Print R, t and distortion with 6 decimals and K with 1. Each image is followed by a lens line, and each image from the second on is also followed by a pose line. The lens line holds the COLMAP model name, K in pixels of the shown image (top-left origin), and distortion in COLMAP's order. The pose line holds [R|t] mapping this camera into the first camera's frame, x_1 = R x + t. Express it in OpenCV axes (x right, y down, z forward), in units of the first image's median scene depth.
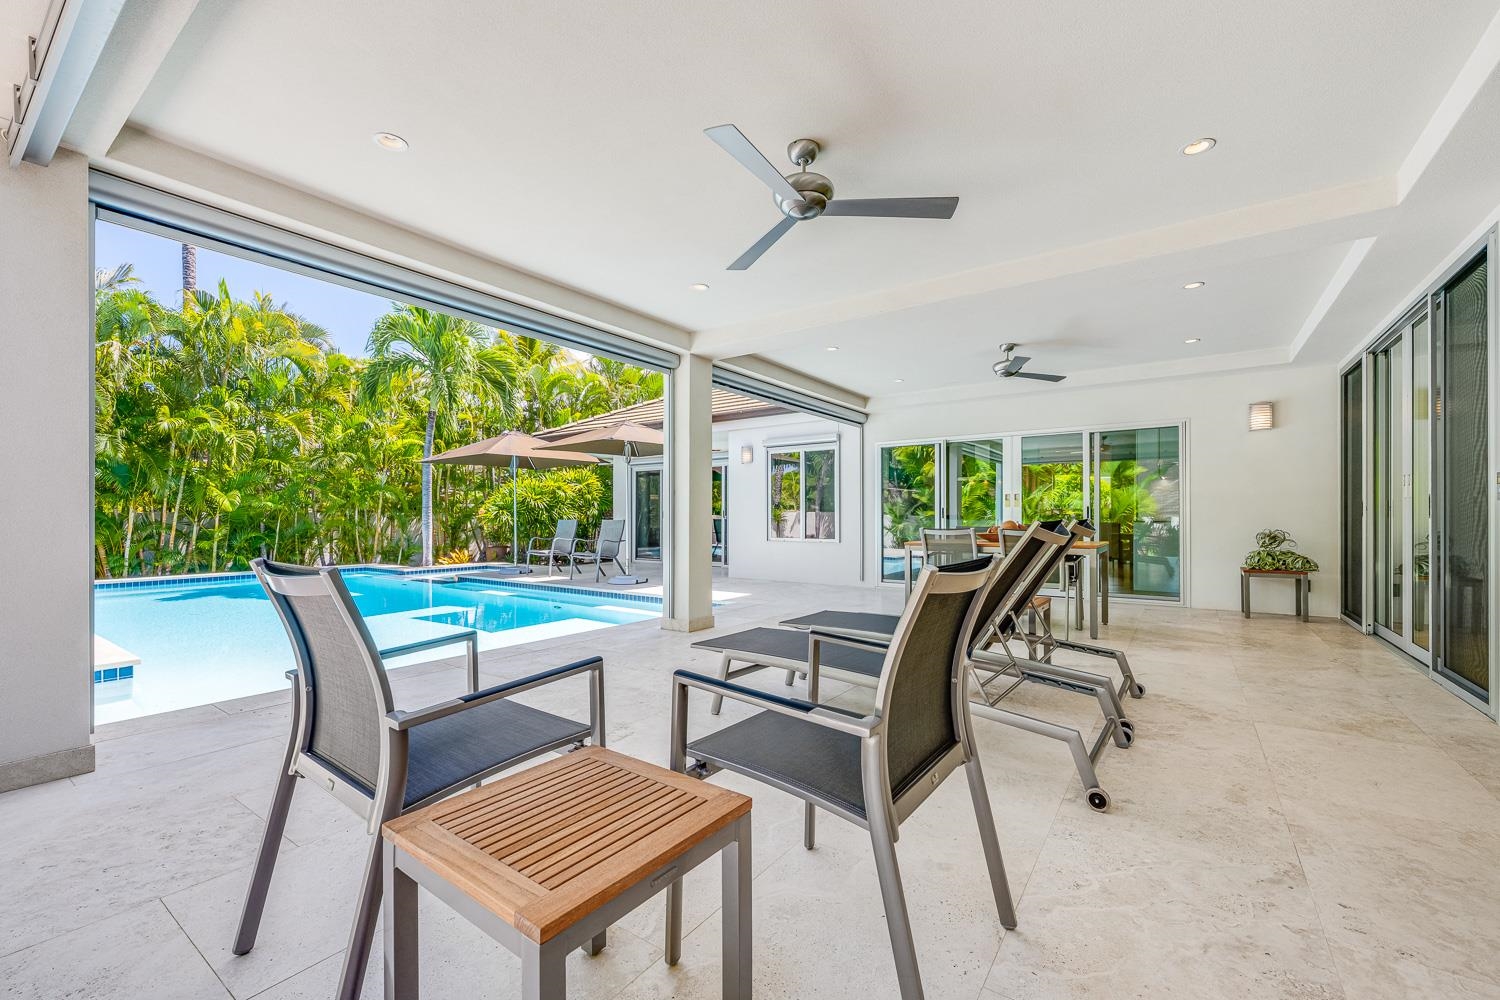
lens RADIAL K [[603.7, 0, 758.2], [0, 603.7, 510.3], [0, 0, 1]] dist [0.002432, 0.000433]
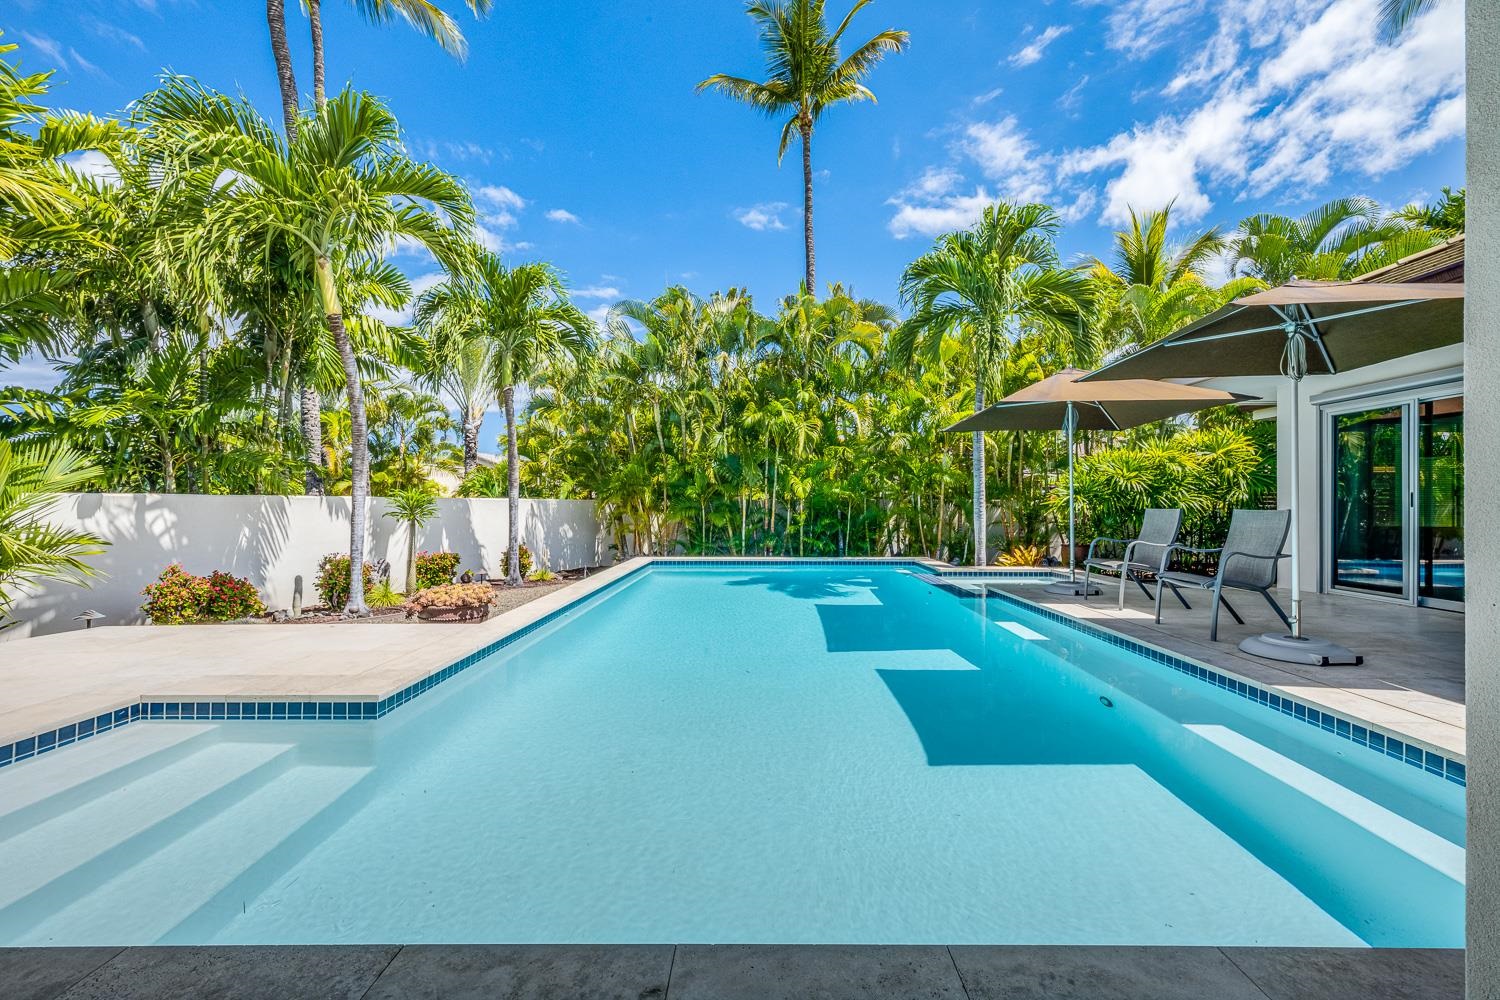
lens RADIAL K [[603.7, 0, 761.2], [0, 603.7, 500.5], [0, 0, 1]] dist [0.002432, 0.000433]
pose [[0.570917, -0.003549, -0.821000, -0.056859], [0.005568, 0.999984, -0.000450, 0.004688], [0.820989, -0.004314, 0.570928, 0.302925]]
